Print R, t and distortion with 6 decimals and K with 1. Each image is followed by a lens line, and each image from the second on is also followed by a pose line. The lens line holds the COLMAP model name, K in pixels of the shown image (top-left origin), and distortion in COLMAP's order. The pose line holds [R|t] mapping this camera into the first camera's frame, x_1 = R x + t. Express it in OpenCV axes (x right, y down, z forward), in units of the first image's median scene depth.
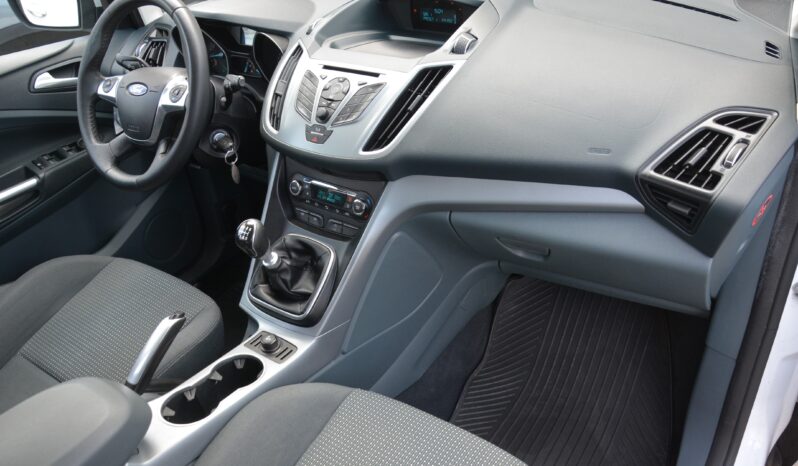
lens RADIAL K [[637.9, 0, 397.1], [0, 637.9, 209.2], [0, 0, 1]] dist [-0.000981, 0.000189]
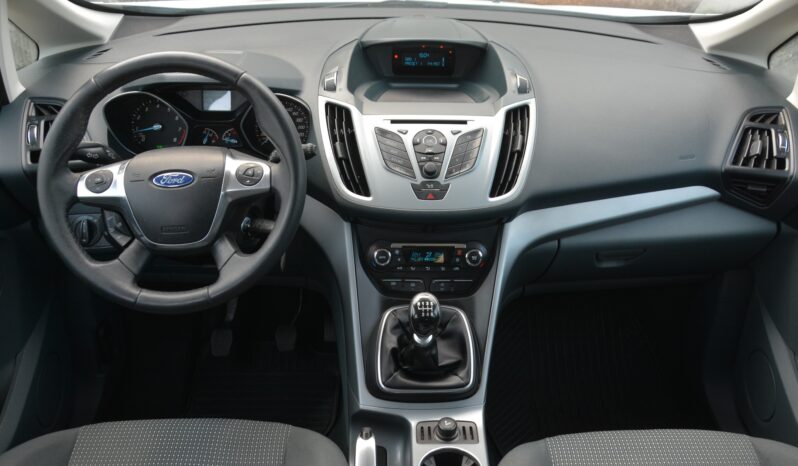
lens RADIAL K [[728.7, 0, 399.1], [0, 728.7, 192.8], [0, 0, 1]] dist [-0.002380, 0.005459]
pose [[0.795748, -0.177552, 0.579017, -0.781056], [0.231344, 0.972673, -0.019675, -0.103751], [-0.559701, 0.149608, 0.815078, 0.148324]]
